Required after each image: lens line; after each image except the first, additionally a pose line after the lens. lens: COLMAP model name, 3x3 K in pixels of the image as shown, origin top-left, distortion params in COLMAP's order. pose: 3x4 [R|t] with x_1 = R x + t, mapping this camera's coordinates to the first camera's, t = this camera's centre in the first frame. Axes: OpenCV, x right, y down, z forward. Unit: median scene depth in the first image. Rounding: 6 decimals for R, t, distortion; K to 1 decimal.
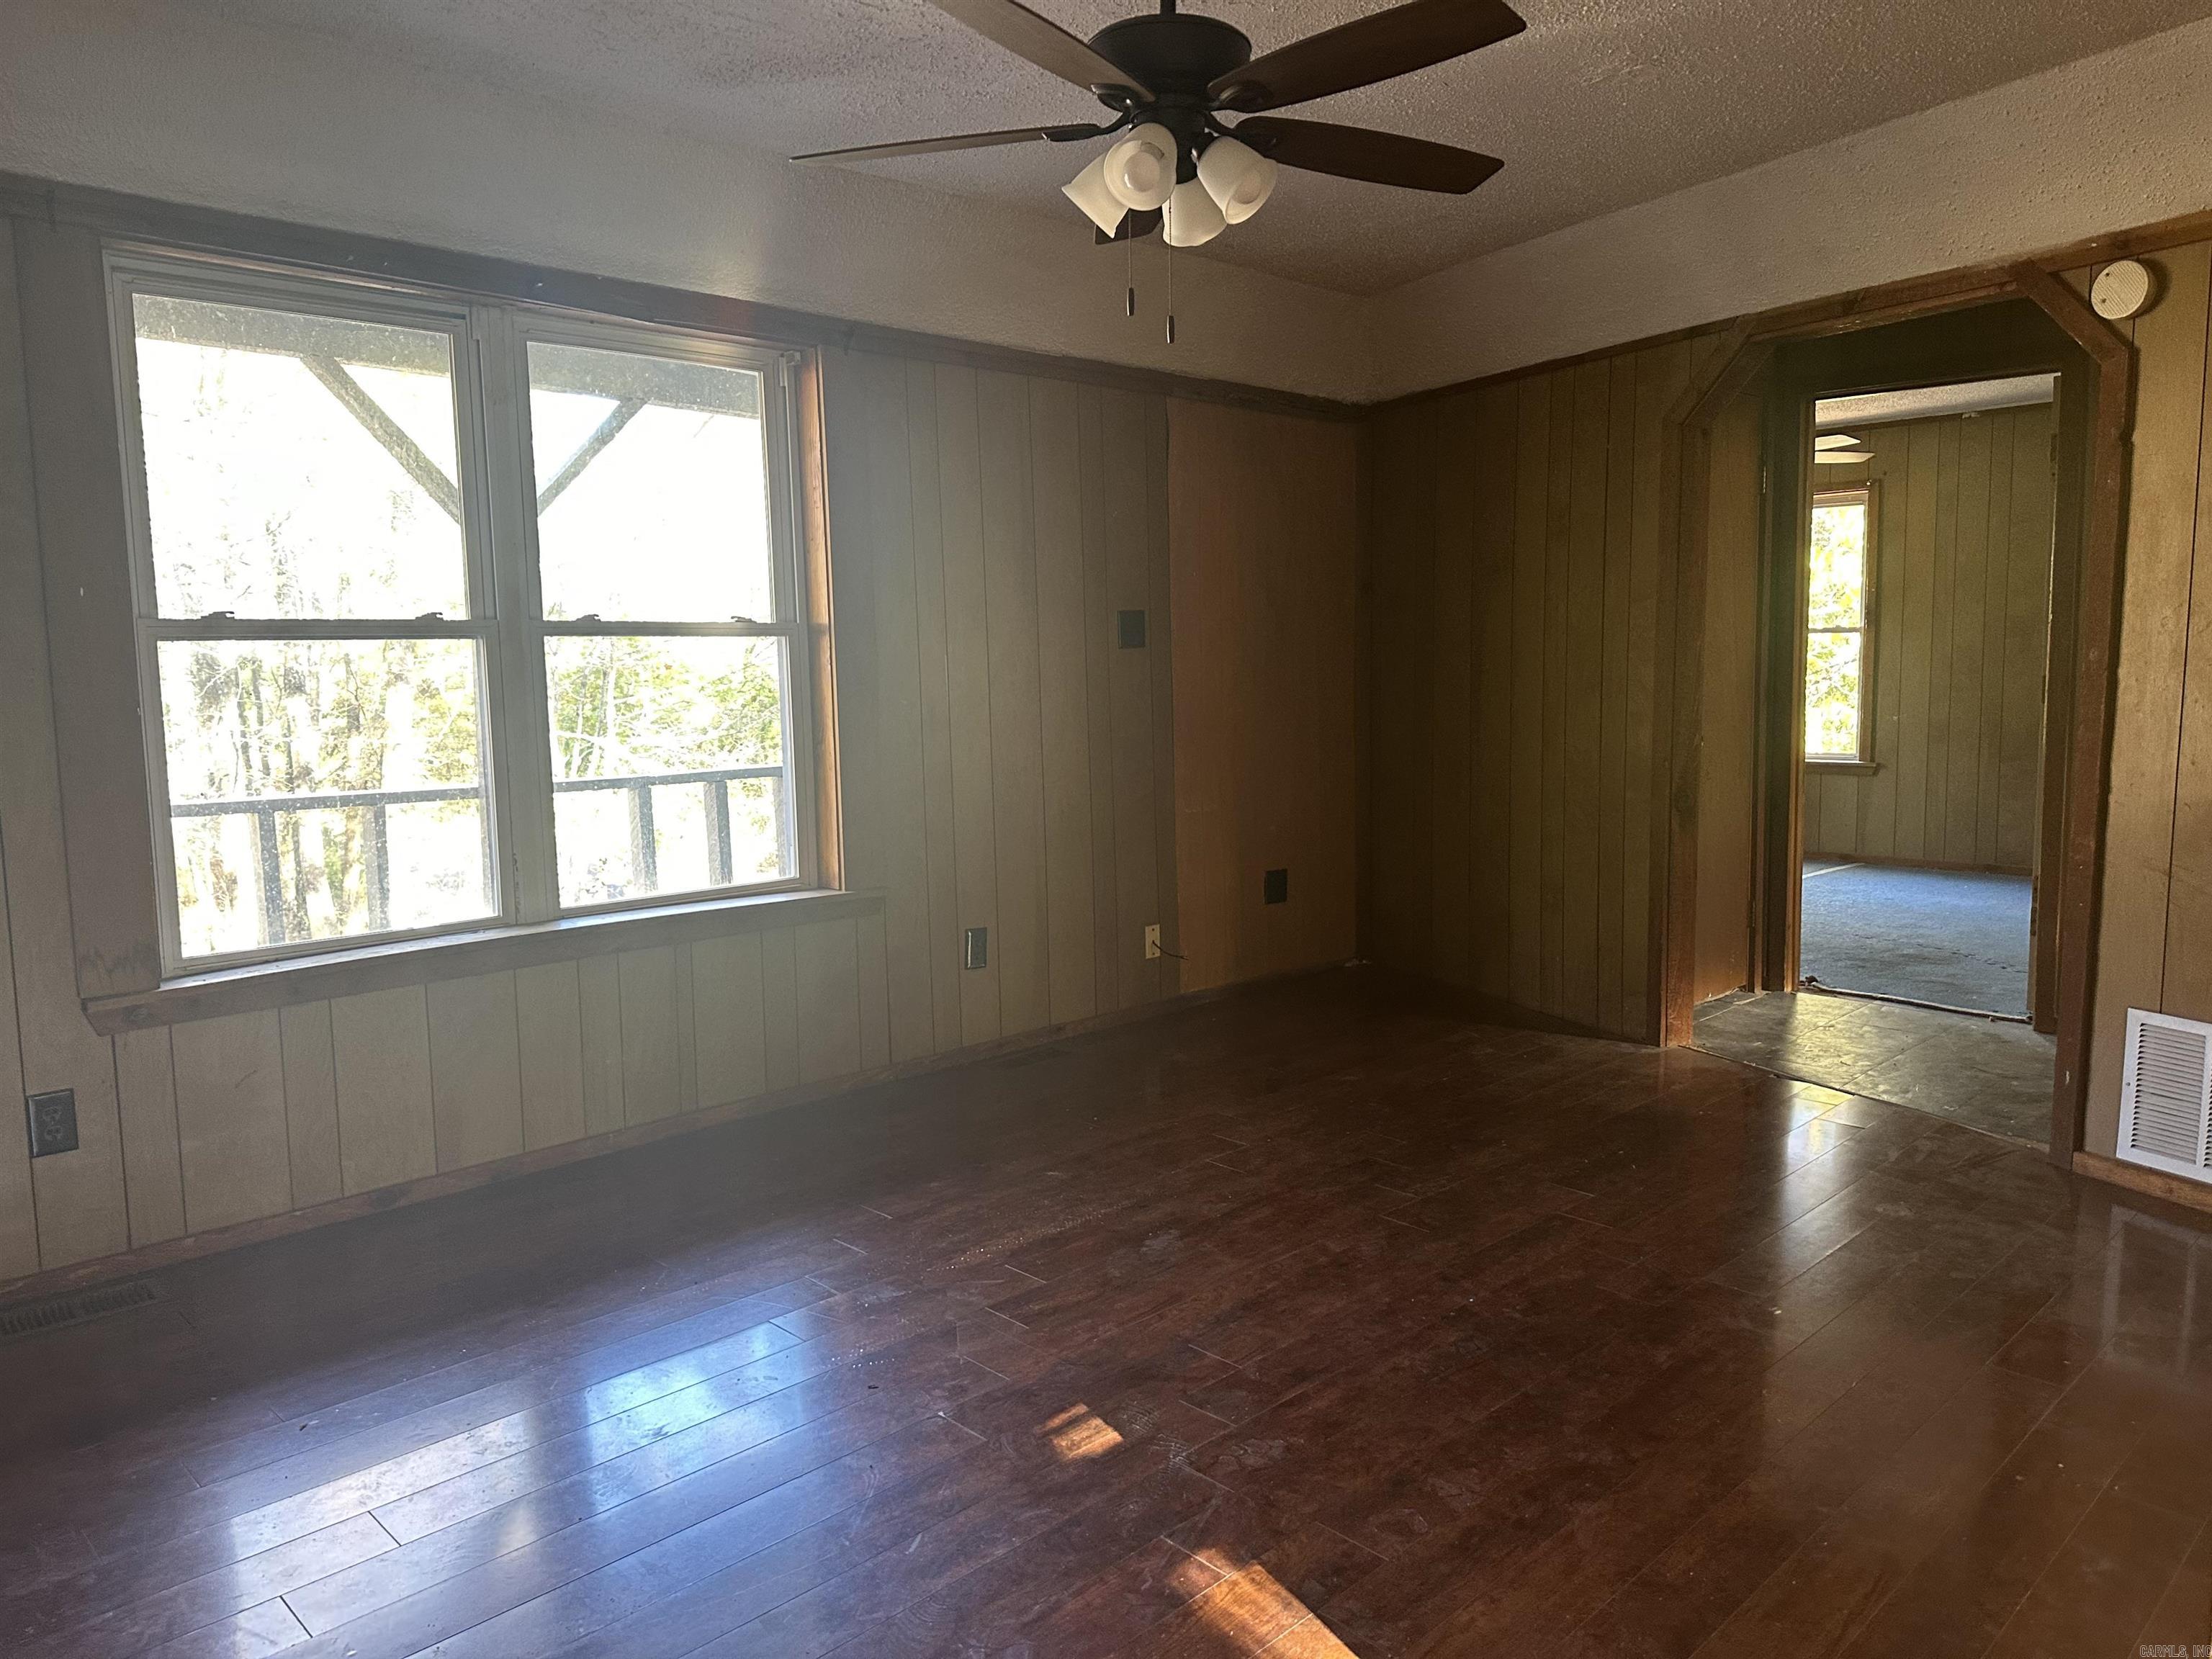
lens RADIAL K [[1560.5, 0, 1106.0], [0, 1560.5, 829.5], [0, 0, 1]] dist [0.073345, -0.052847]
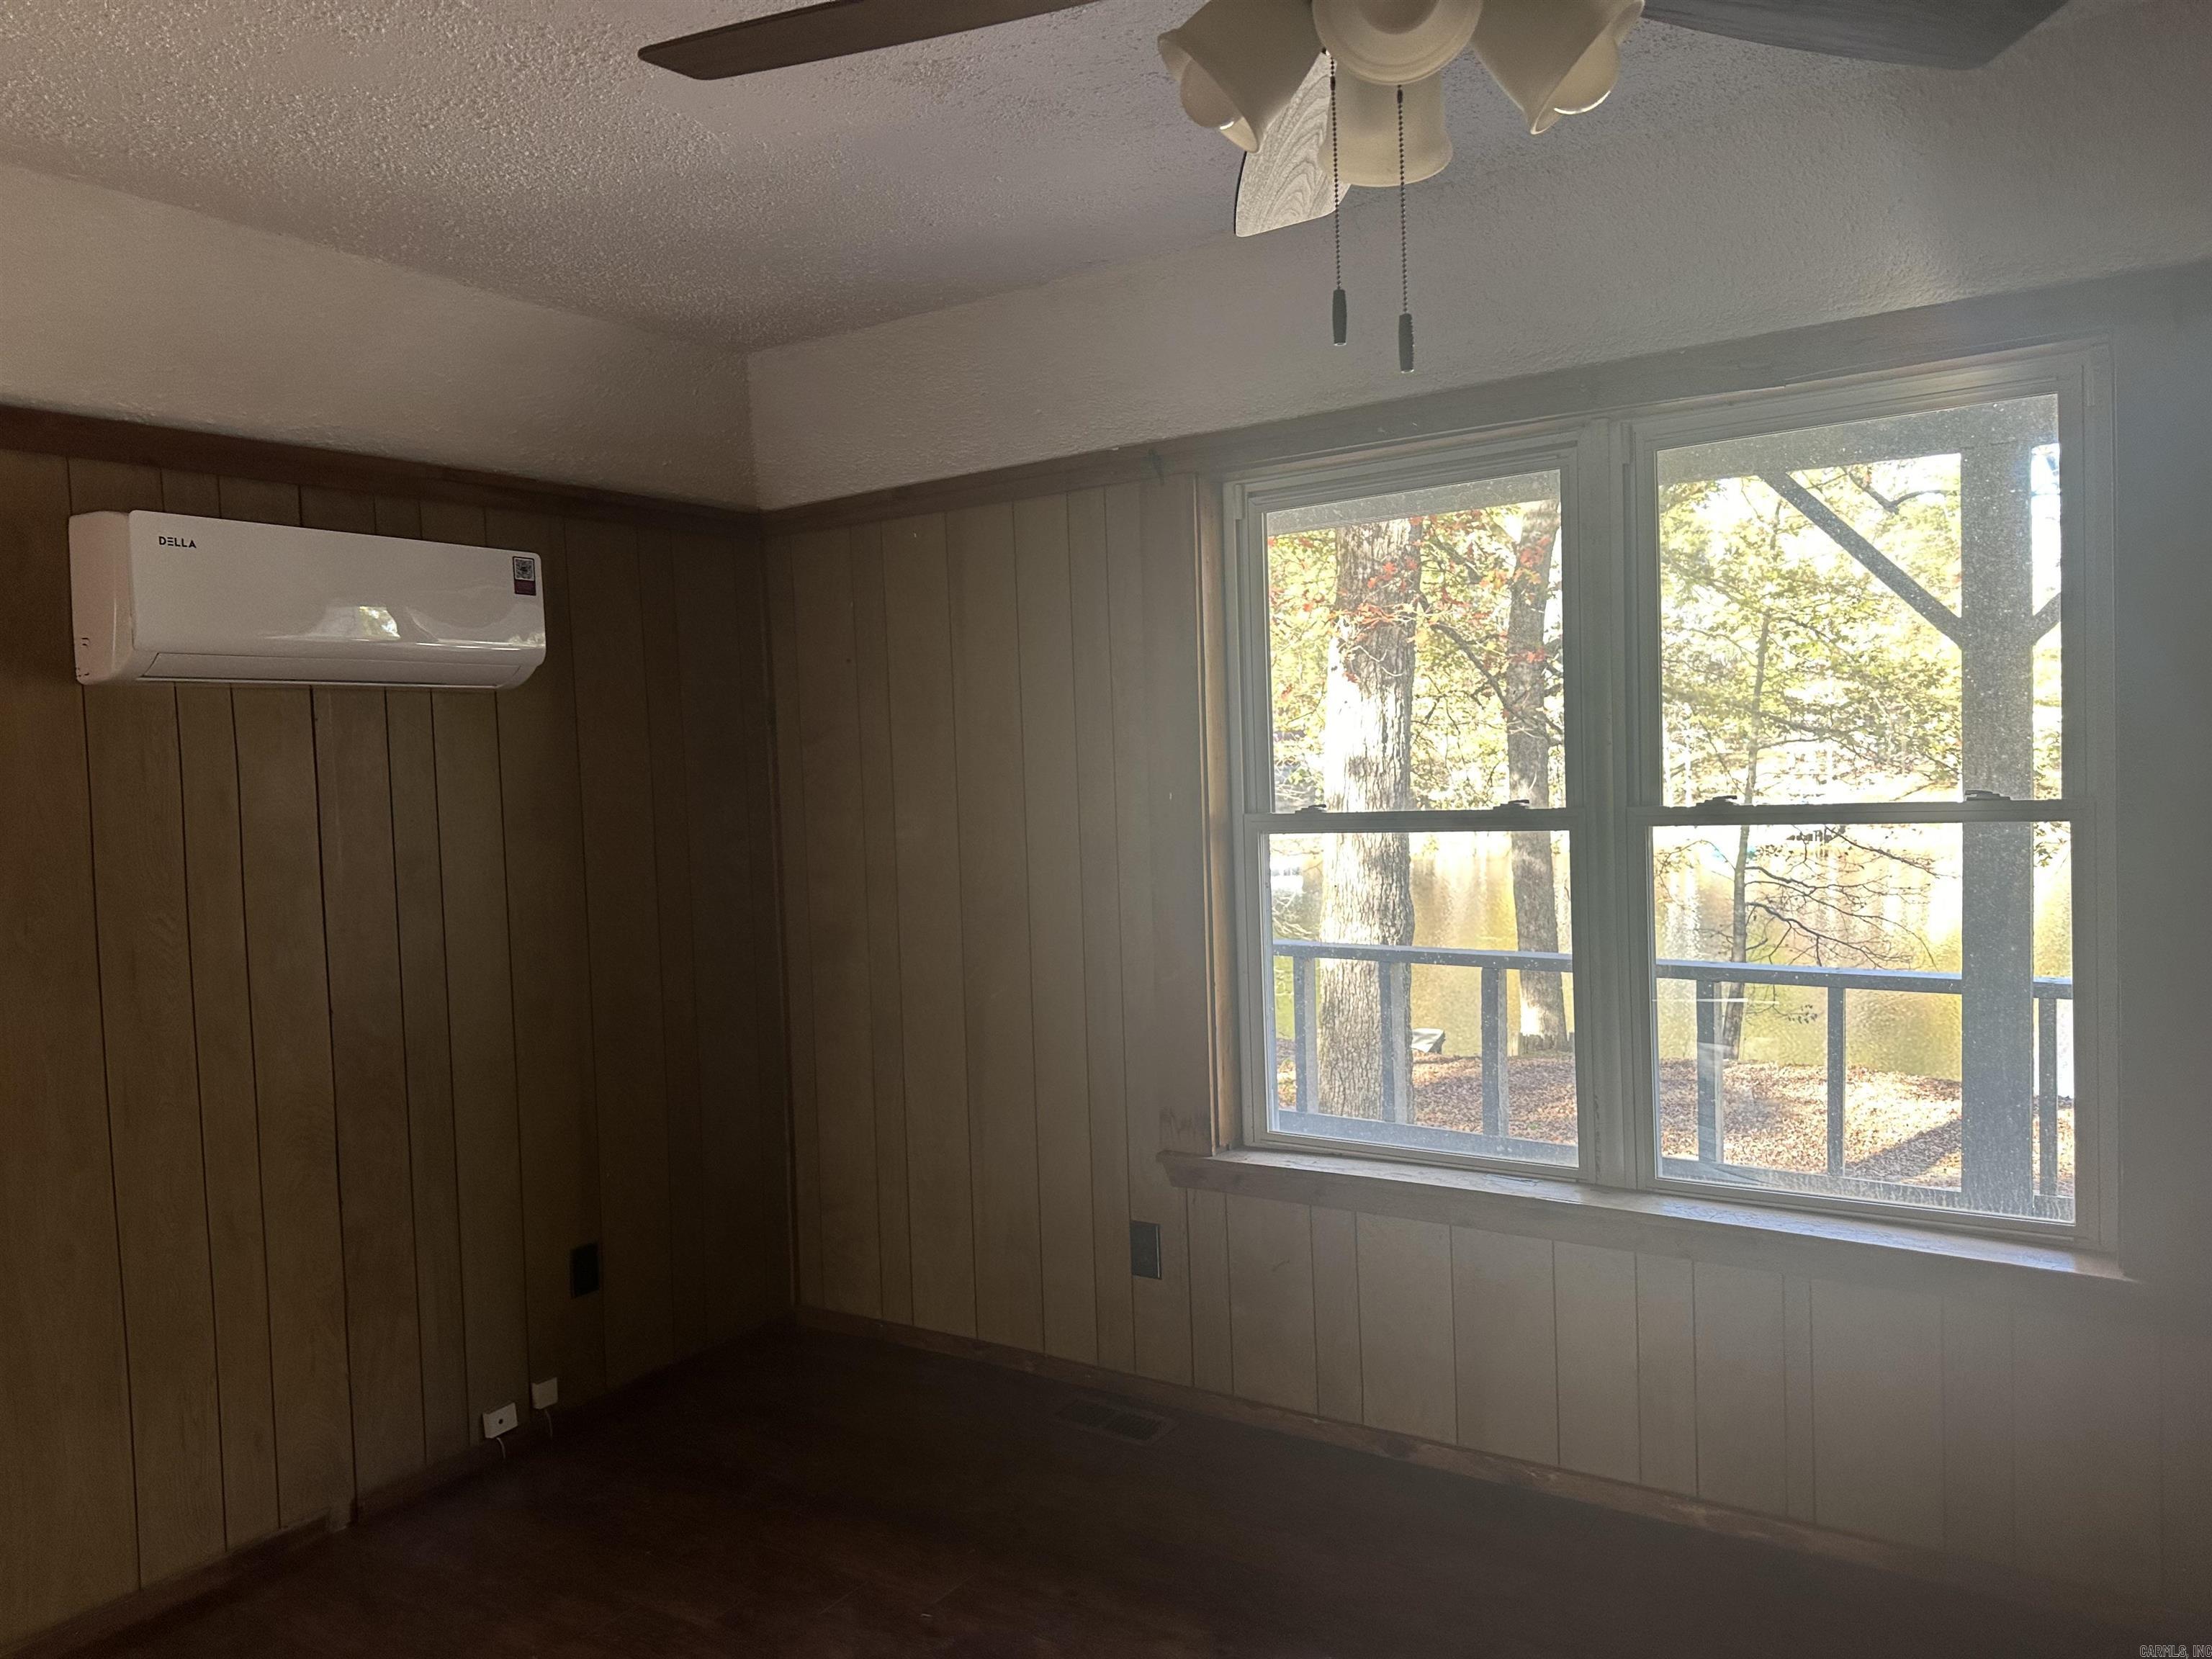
lens RADIAL K [[1566.1, 0, 1098.2], [0, 1566.1, 847.9], [0, 0, 1]] dist [0.074351, -0.057273]
pose [[0.187396, 0.058651, -0.980532, 0.369969], [-0.076367, 0.996064, 0.044985, -0.132190], [0.979311, 0.066450, 0.191137, 0.615785]]
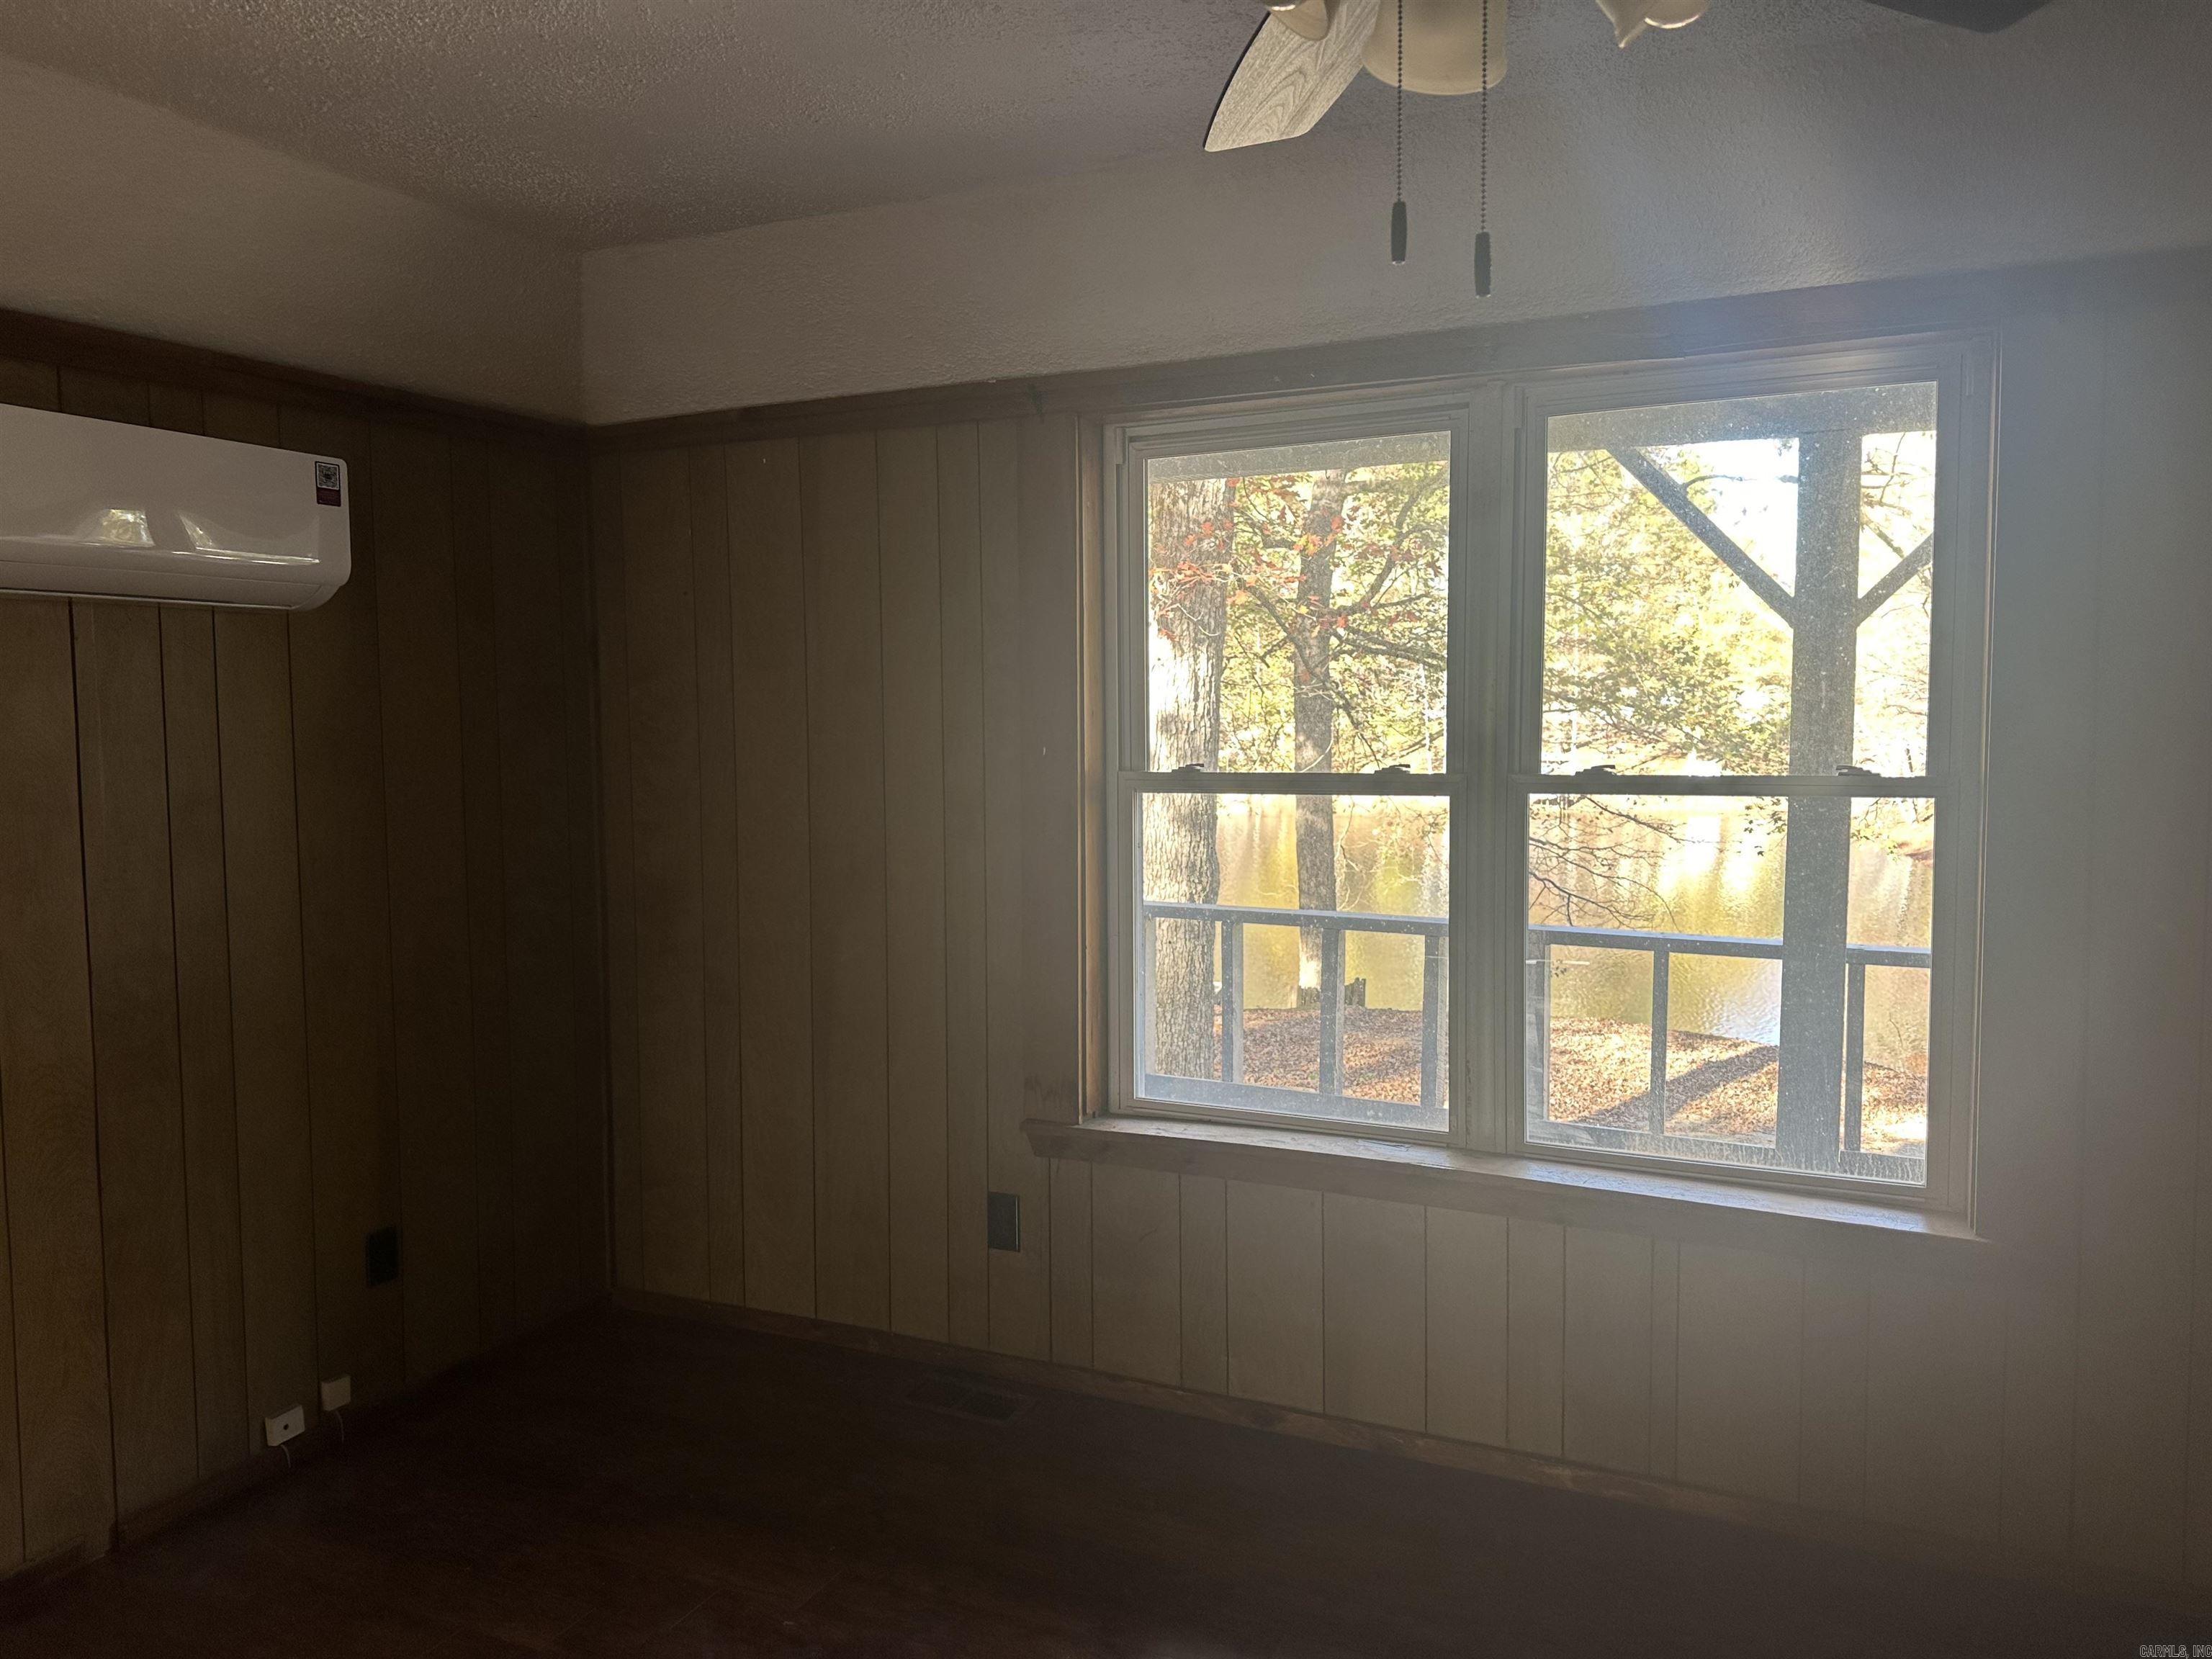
lens RADIAL K [[1560.5, 0, 1106.0], [0, 1560.5, 829.5], [0, 0, 1]] dist [0.073345, -0.052847]
pose [[0.327840, 0.081759, -0.941189, 0.316125], [-0.102768, 0.993423, 0.050500, -0.128283], [0.939127, 0.080168, 0.334086, 0.574005]]
